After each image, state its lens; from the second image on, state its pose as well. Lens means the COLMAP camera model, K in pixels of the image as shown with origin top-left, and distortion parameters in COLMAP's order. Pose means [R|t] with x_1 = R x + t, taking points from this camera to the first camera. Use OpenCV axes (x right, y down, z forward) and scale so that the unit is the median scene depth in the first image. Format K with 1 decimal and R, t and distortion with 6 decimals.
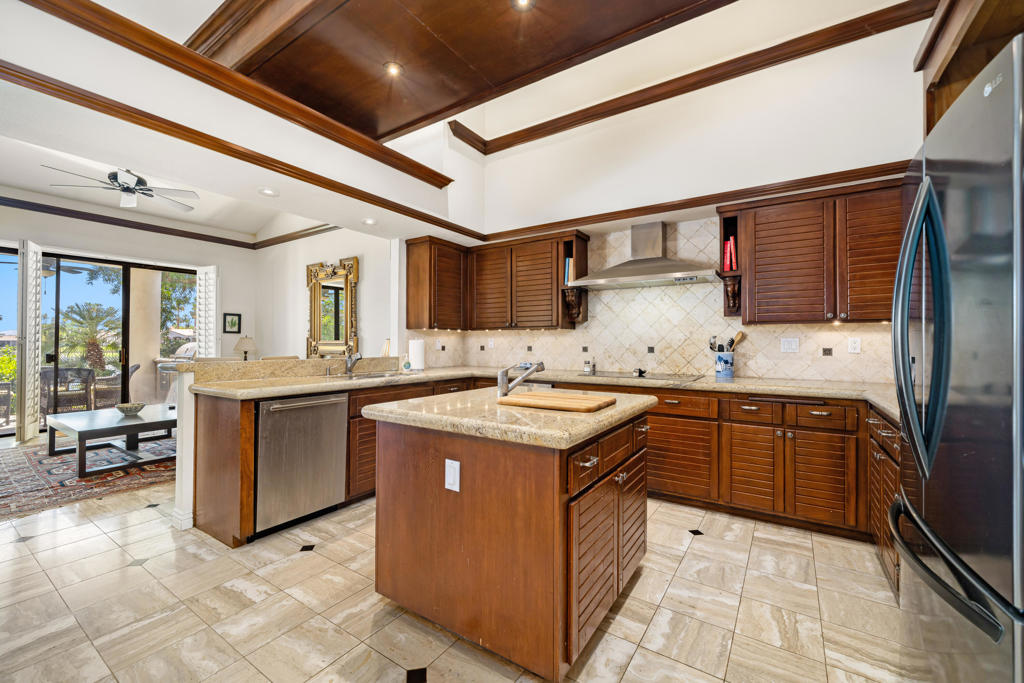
lens RADIAL K [[414.5, 0, 505.2], [0, 414.5, 339.0], [0, 0, 1]] dist [-0.000472, -0.000234]
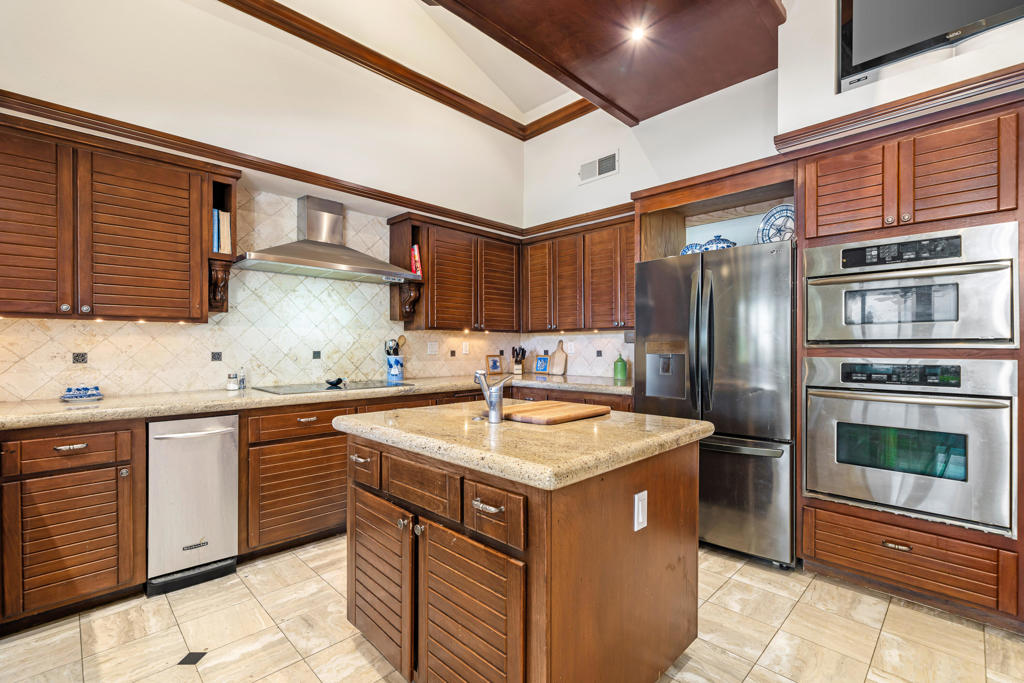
lens RADIAL K [[462.4, 0, 493.0], [0, 462.4, 348.2], [0, 0, 1]] dist [0.001904, 0.000045]
pose [[0.205708, -0.004830, 0.978601, -0.472054], [-0.009956, 0.999926, 0.007028, 0.003275], [-0.978563, -0.011188, 0.205645, 0.481131]]
